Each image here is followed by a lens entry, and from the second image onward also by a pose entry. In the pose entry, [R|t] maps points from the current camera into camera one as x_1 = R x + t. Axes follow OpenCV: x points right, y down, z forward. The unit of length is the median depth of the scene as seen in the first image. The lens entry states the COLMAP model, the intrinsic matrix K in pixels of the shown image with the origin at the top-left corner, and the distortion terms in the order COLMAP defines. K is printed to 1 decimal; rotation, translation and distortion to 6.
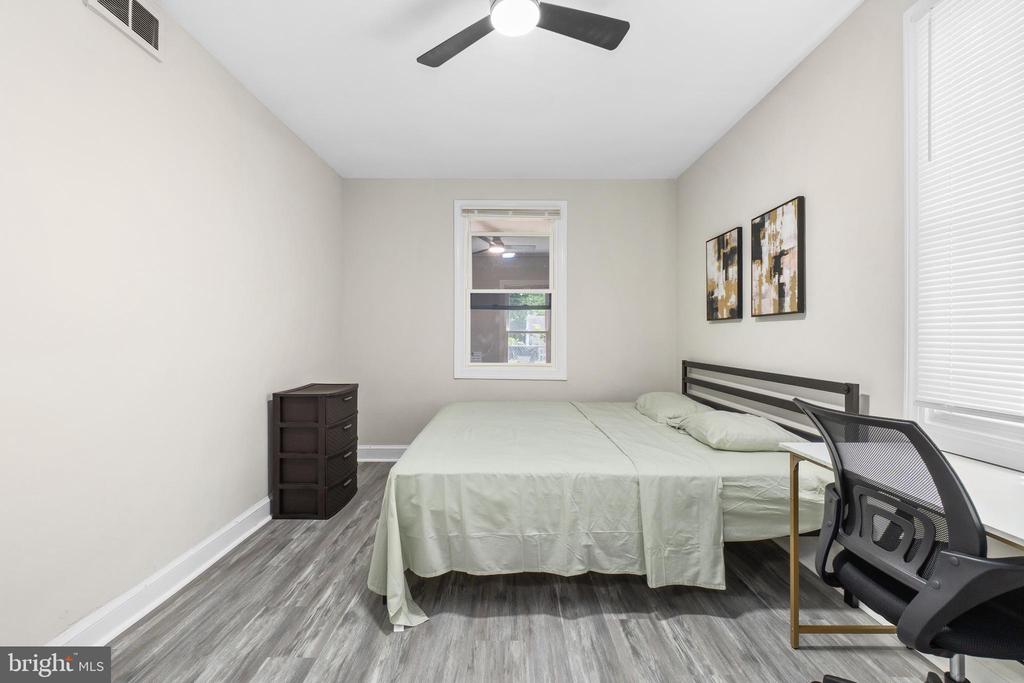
lens RADIAL K [[439.3, 0, 508.8], [0, 439.3, 337.6], [0, 0, 1]] dist [-0.005312, 0.000332]
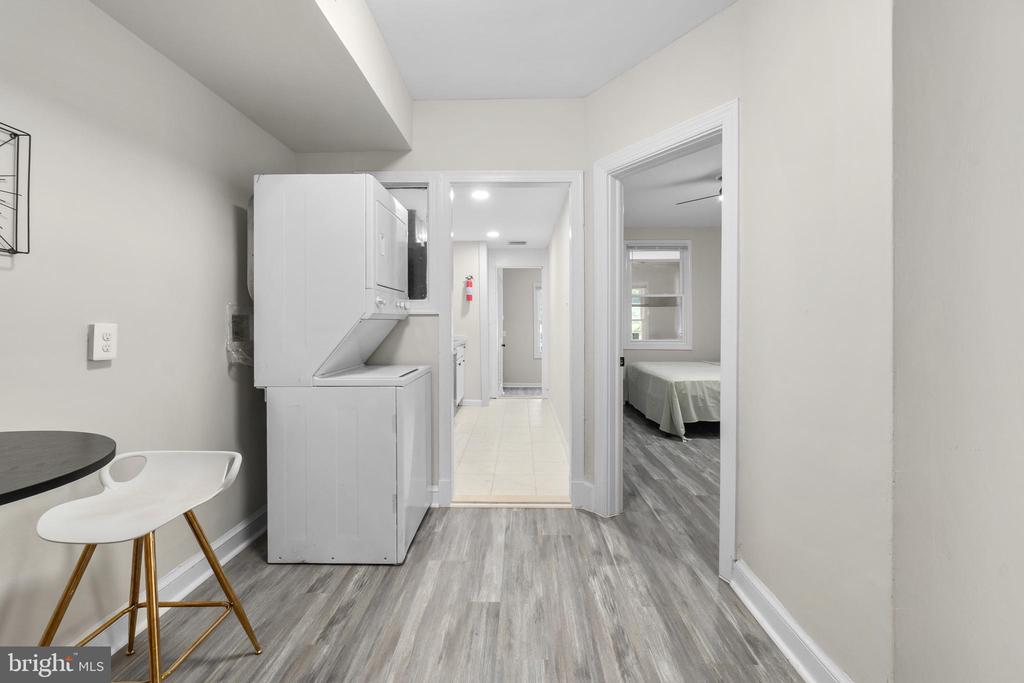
lens RADIAL K [[447.6, 0, 514.4], [0, 447.6, 320.7], [0, 0, 1]] dist [-0.001092, 0.000052]
pose [[0.999904, -0.006856, -0.012010, -0.862642], [0.006746, 0.999935, -0.009210, -0.001849], [0.012073, 0.009128, 0.999885, -1.139985]]
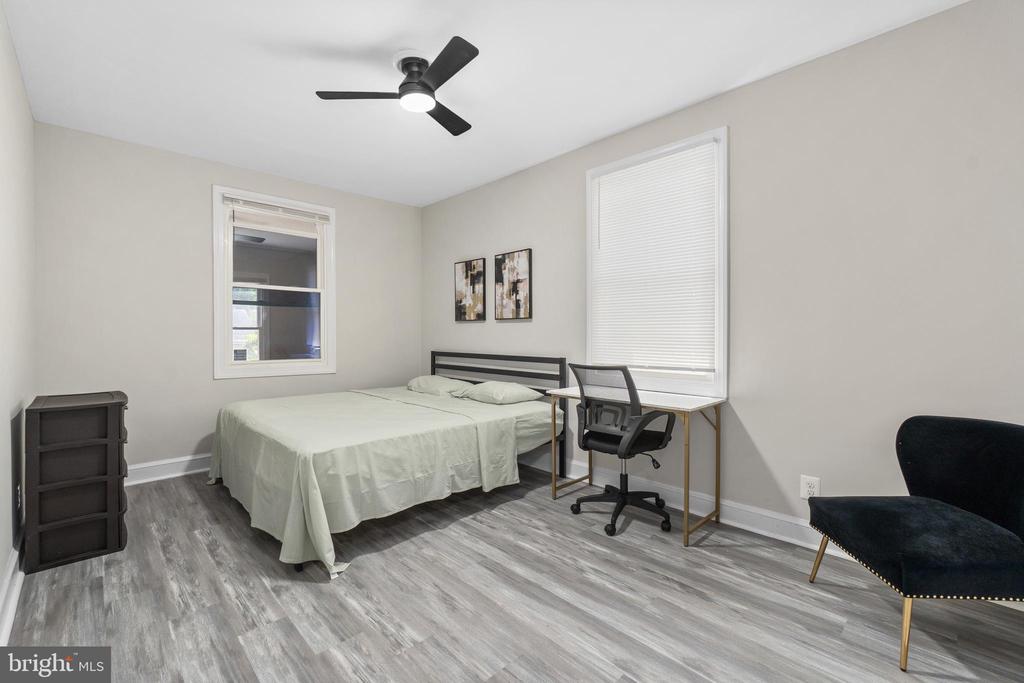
lens RADIAL K [[439.3, 0, 508.8], [0, 439.3, 337.6], [0, 0, 1]] dist [-0.005312, 0.000332]
pose [[0.720255, -0.010578, 0.693629, -0.534728], [0.004631, 0.999935, 0.010441, -0.001231], [-0.693694, -0.004308, 0.720257, -0.144198]]
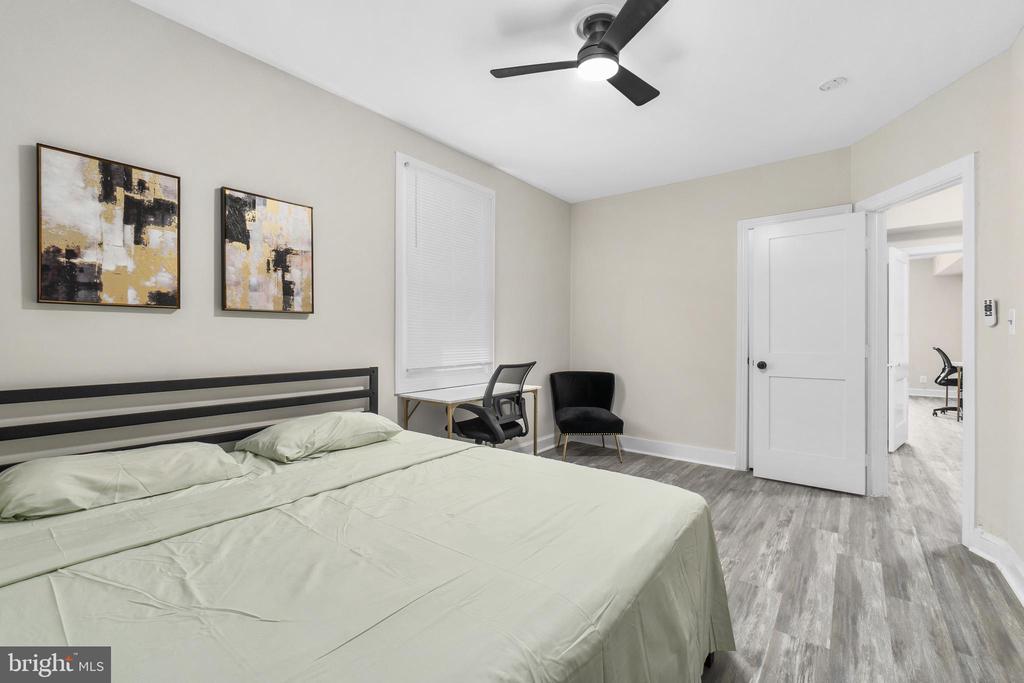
lens RADIAL K [[439.5, 0, 512.0], [0, 439.5, 341.5], [0, 0, 1]] dist [-0.000106, 0.000196]
pose [[-0.789440, -0.009461, 0.613755, -0.391045], [0.000046, 0.999880, 0.015471, -0.003765], [-0.613828, 0.012241, -0.789345, 1.501385]]
